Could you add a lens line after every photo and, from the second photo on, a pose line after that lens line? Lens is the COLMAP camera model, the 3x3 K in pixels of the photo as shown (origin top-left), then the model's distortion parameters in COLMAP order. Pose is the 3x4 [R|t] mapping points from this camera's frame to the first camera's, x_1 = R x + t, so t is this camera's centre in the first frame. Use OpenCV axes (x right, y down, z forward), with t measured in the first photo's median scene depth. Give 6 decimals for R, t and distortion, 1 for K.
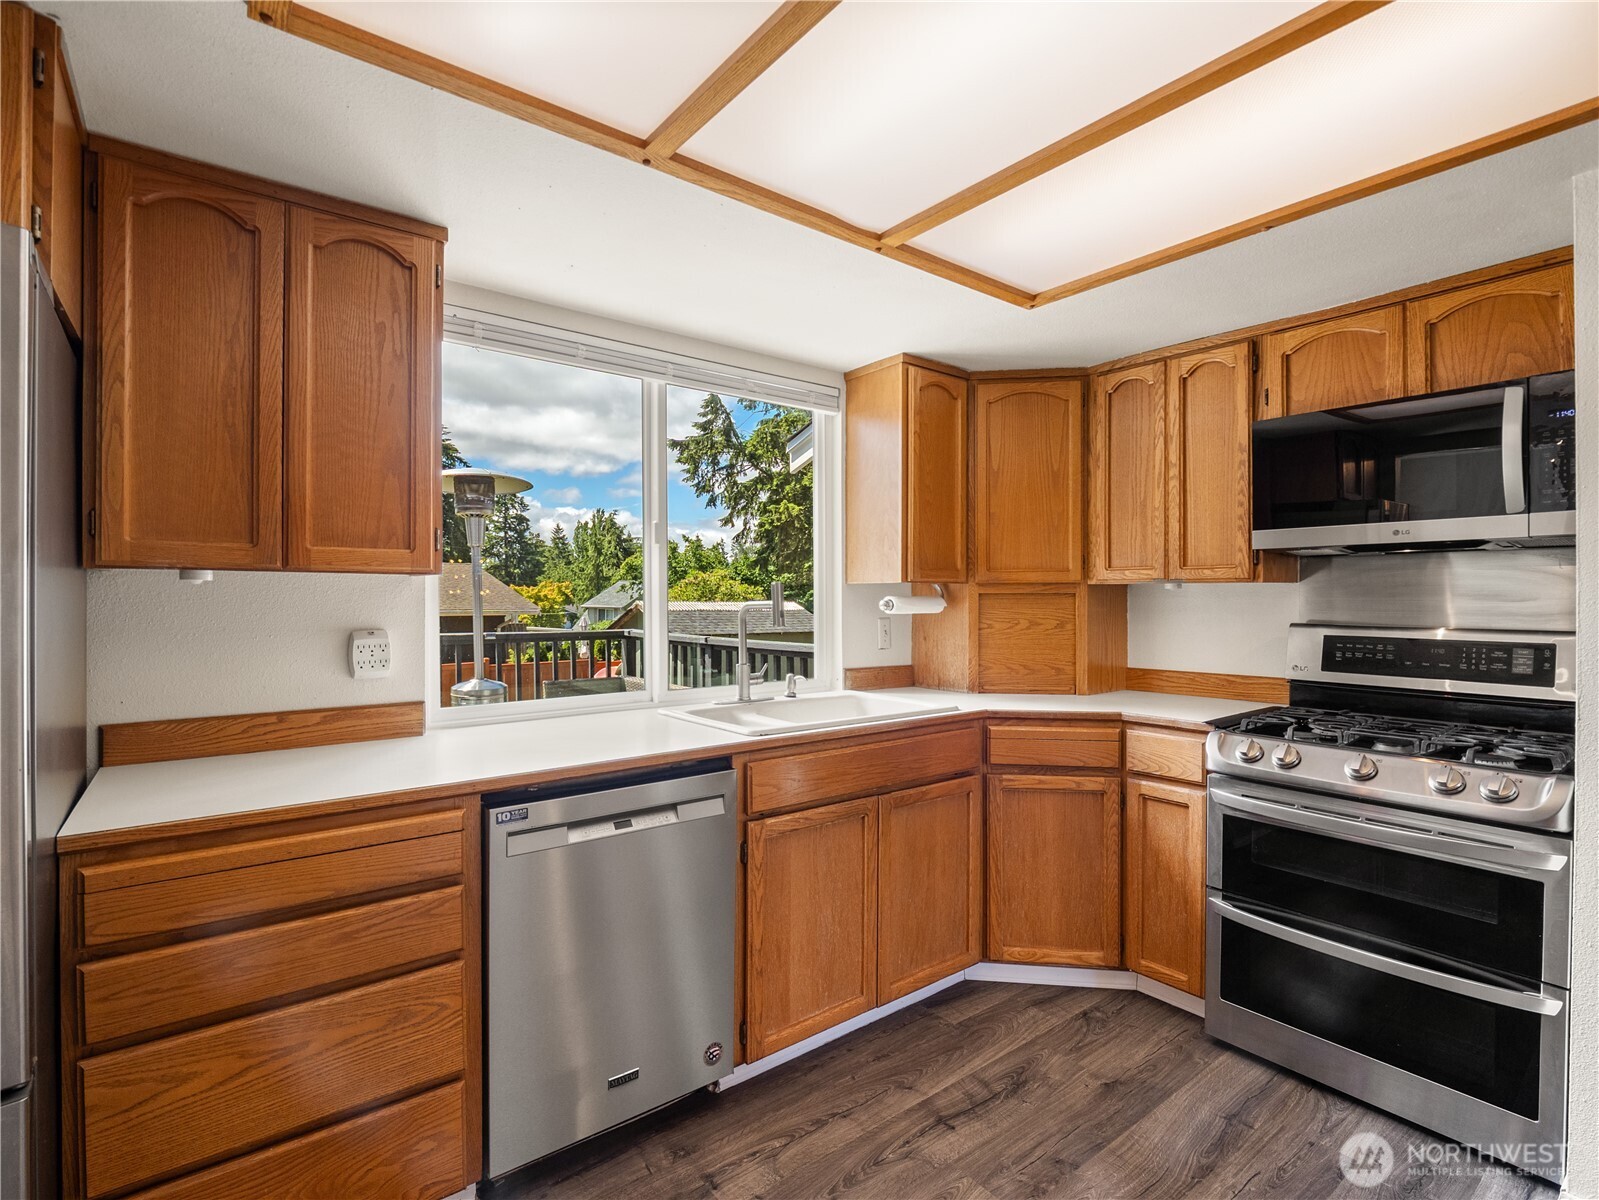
lens RADIAL K [[766.9, 0, 796.2], [0, 766.9, 592.6], [0, 0, 1]] dist [-0.004632, -0.001122]
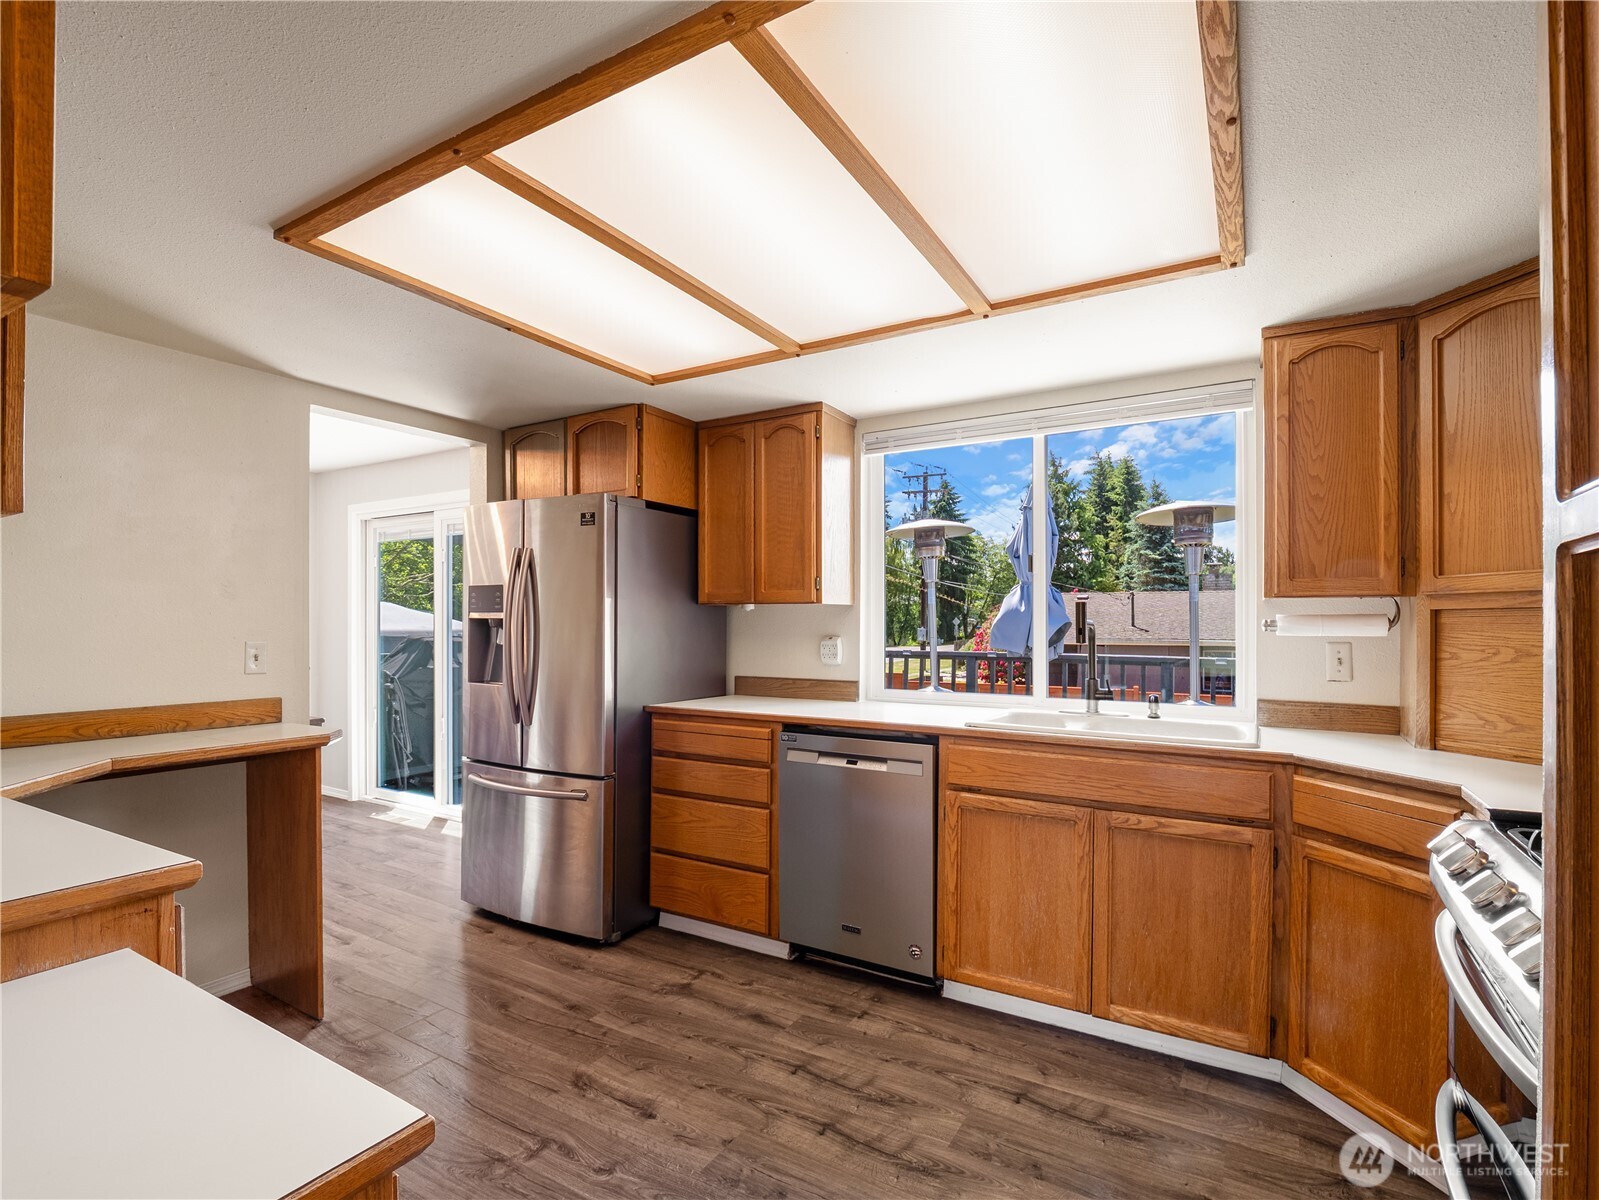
lens RADIAL K [[775.9, 0, 797.6], [0, 775.9, 611.6], [0, 0, 1]] dist [0.002960, -0.016911]
pose [[0.369369, -0.015031, -0.929161, 1.020044], [0.001067, 0.999875, -0.015751, 0.020470], [0.929282, 0.004826, 0.369339, 0.276678]]
